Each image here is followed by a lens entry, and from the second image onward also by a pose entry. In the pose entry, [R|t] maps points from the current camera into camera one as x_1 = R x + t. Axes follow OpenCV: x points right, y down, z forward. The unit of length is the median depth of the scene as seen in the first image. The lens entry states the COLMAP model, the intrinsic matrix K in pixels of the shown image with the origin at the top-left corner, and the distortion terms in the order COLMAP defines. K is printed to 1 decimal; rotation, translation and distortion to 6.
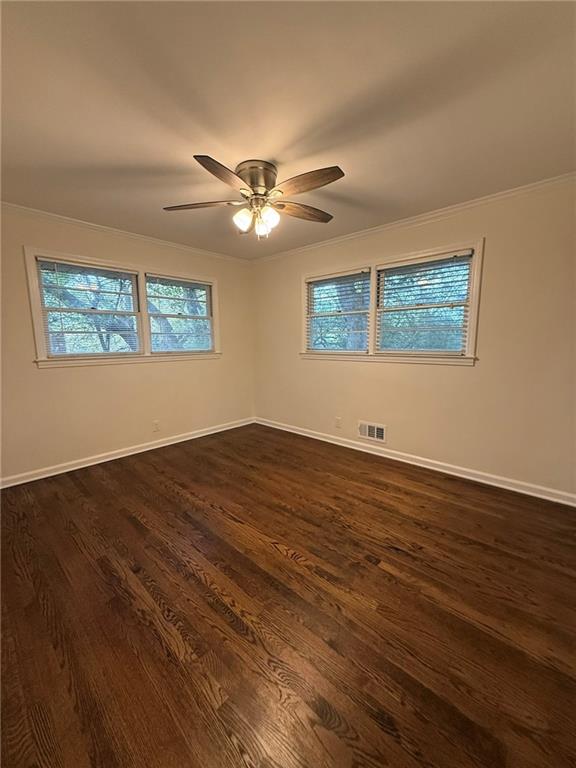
lens RADIAL K [[307.1, 0, 288.0], [0, 307.1, 382.7], [0, 0, 1]] dist [-0.000469, 0.000211]
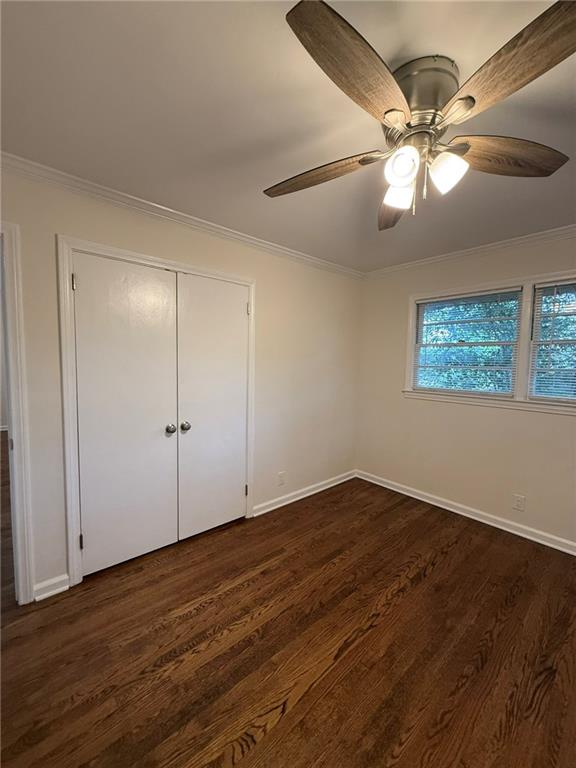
lens RADIAL K [[307.1, 0, 287.6], [0, 307.1, 386.2], [0, 0, 1]] dist [-0.000469, 0.000211]
pose [[-0.108268, 0.085084, -0.990474, 0.449836], [-0.153132, 0.983012, 0.101182, -0.165375], [0.982257, 0.162628, -0.093400, 0.817366]]
